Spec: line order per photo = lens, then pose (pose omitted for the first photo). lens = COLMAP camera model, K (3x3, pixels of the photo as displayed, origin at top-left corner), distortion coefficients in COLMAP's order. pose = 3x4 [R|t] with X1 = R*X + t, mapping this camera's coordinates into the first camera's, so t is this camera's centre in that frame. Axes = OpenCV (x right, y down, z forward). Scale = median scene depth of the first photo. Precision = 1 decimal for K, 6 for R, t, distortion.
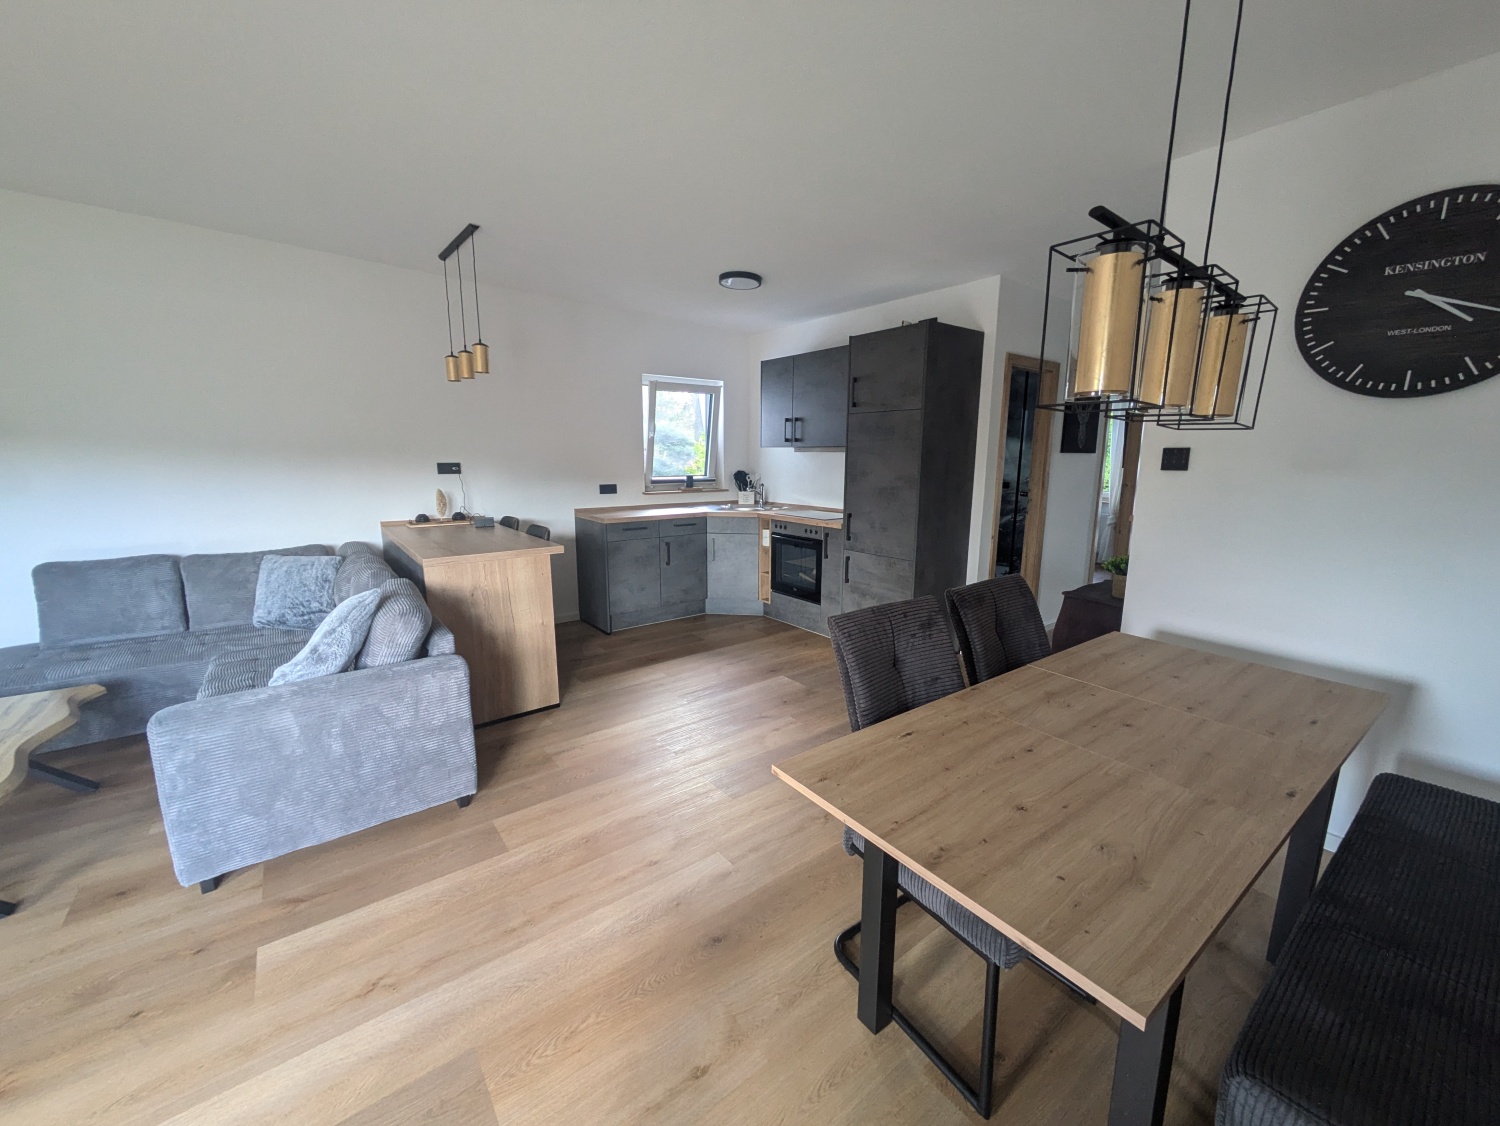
lens RADIAL K [[597.8, 0, 749.9], [0, 597.8, 565.6], [0, 0, 1]] dist [-0.000187, 0.000212]
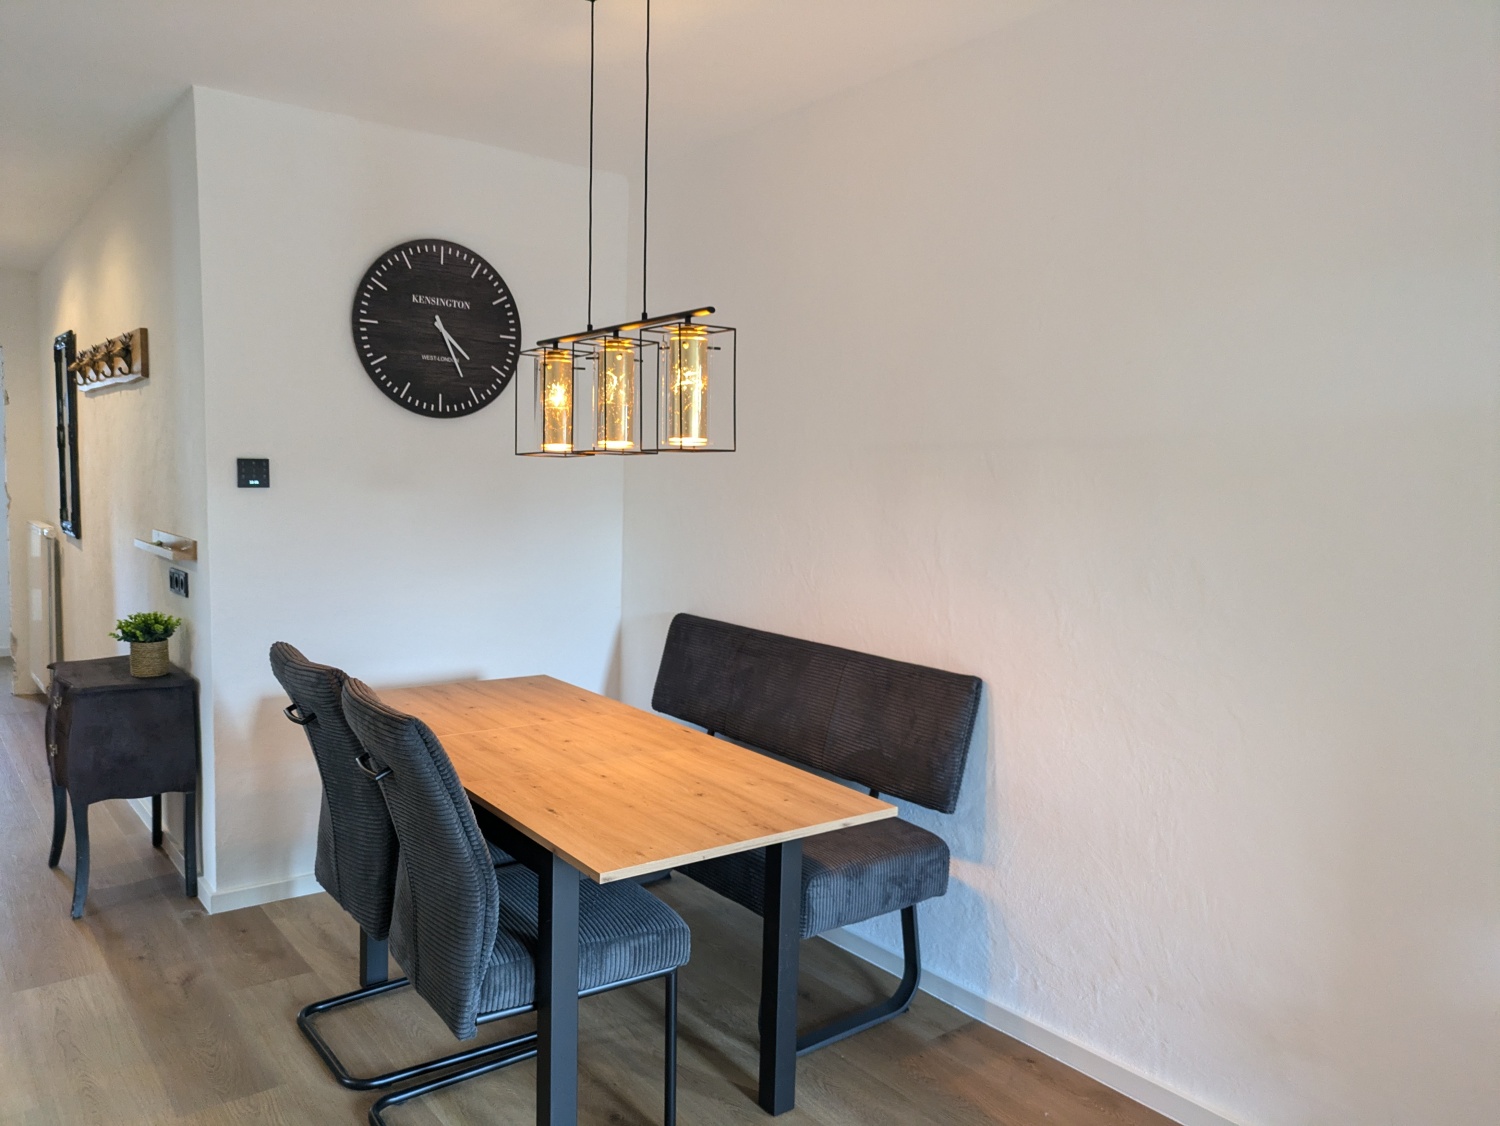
lens RADIAL K [[1106.5, 0, 739.0], [0, 1106.5, 562.0], [0, 0, 1]] dist [0.041002, -0.016025]
pose [[0.002388, -0.095772, 0.995400, -0.470184], [0.160494, 0.982536, 0.094149, -0.063922], [-0.987034, 0.159531, 0.017717, 0.236759]]
